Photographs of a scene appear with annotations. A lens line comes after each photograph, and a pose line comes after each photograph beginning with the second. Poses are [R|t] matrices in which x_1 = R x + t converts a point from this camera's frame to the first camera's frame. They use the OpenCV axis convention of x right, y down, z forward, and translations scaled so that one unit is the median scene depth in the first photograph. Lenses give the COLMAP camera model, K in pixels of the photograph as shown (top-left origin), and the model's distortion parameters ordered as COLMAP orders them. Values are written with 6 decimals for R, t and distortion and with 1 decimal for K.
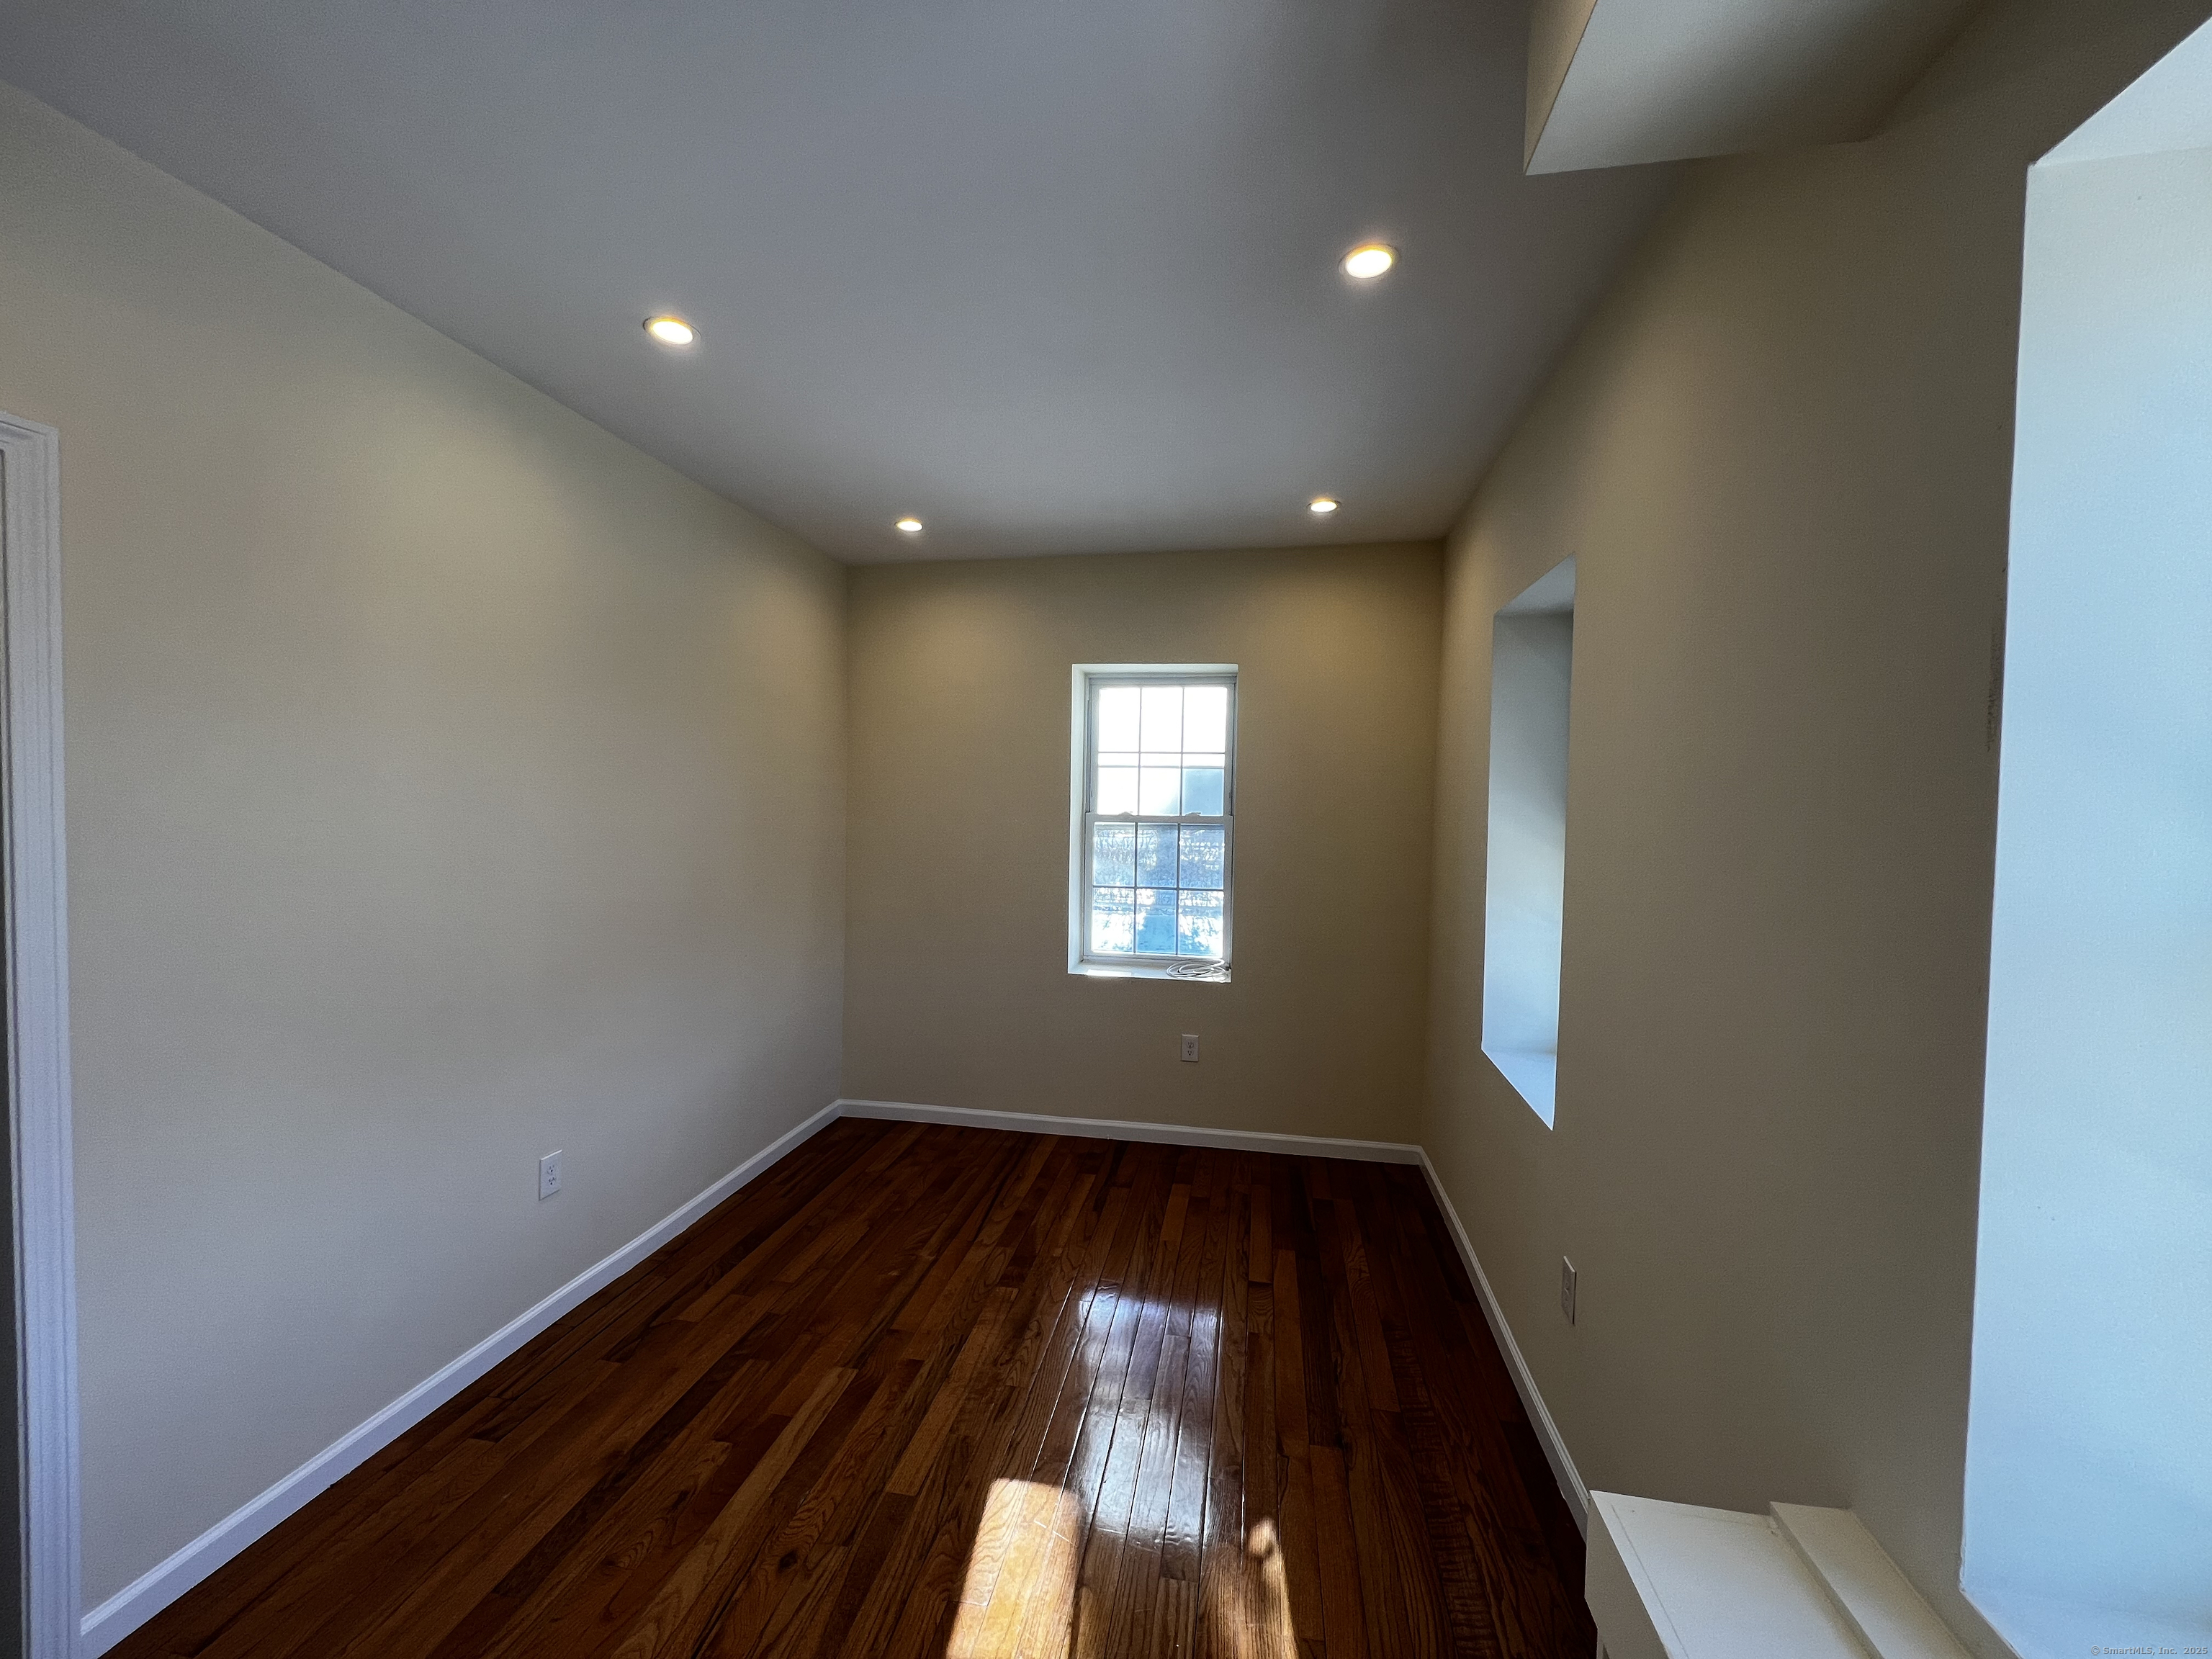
lens RADIAL K [[883.9, 0, 1093.8], [0, 883.9, 833.6], [0, 0, 1]] dist [-0.003080, -0.000201]
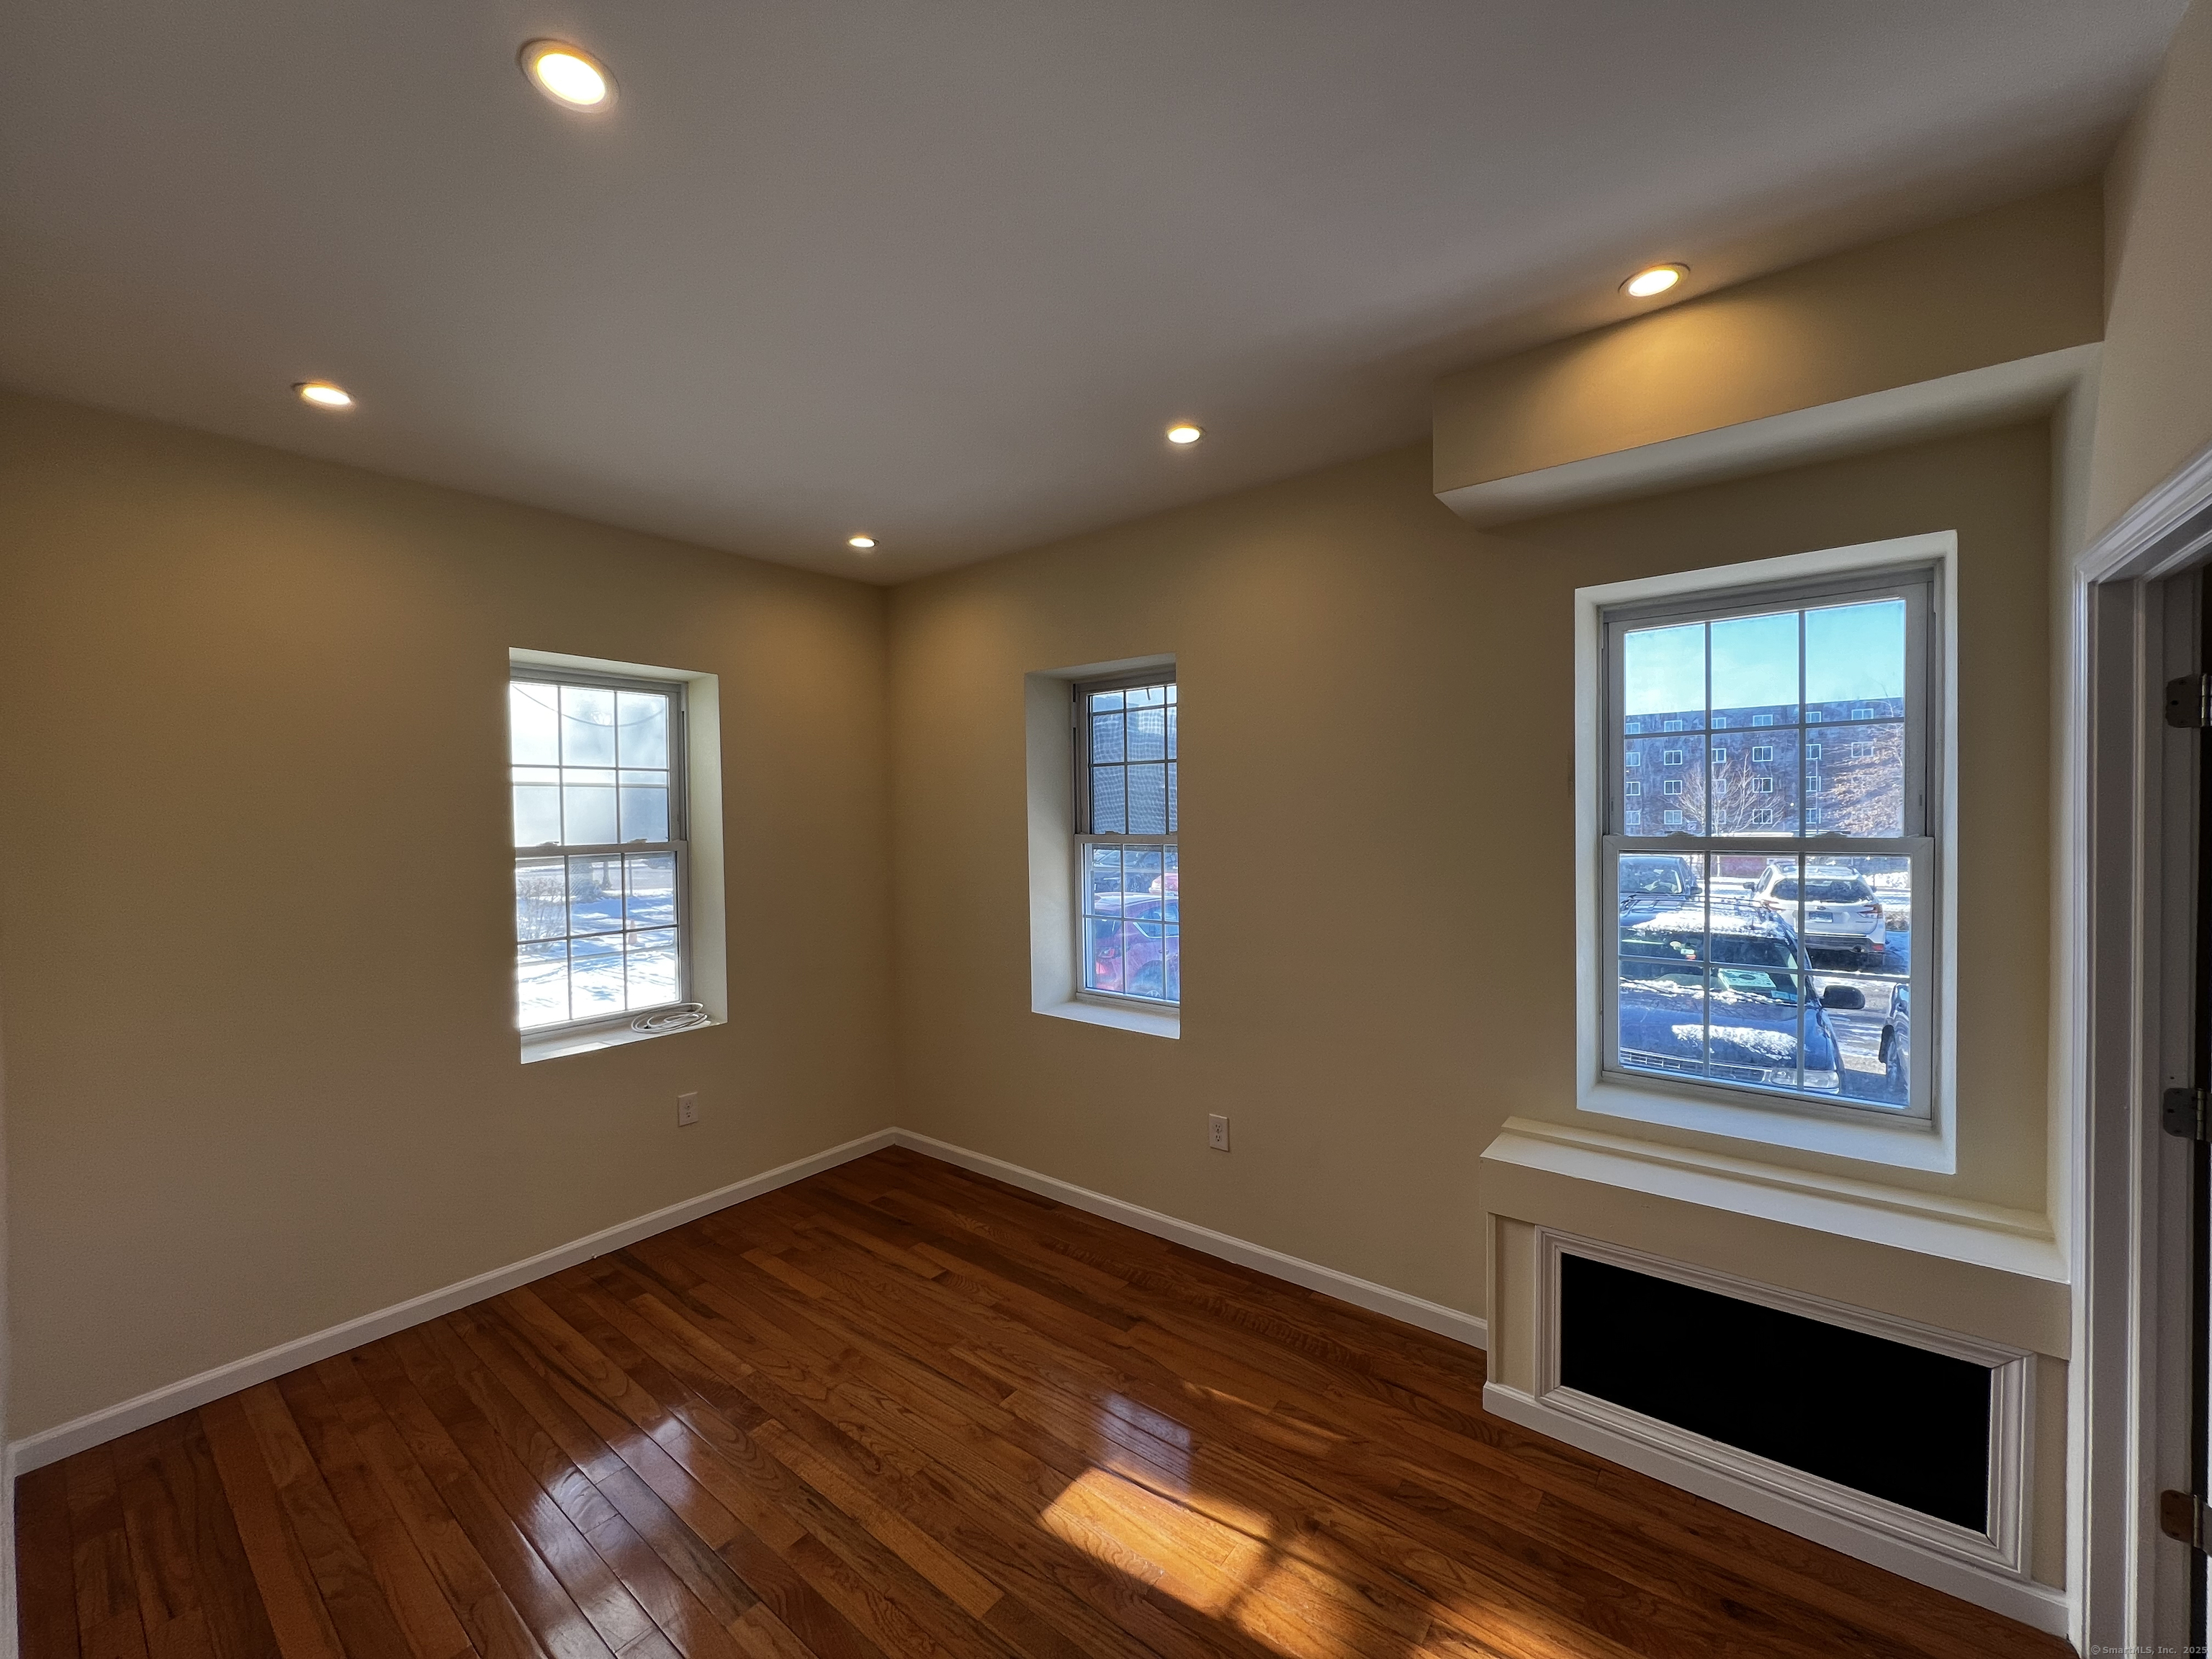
lens RADIAL K [[883.9, 0, 1097.9], [0, 883.9, 815.8], [0, 0, 1]] dist [-0.003080, -0.000201]
pose [[0.468782, -0.026911, 0.882904, -0.533716], [0.053486, 0.998567, 0.002038, -0.029573], [-0.881693, 0.046268, 0.469550, 0.252724]]
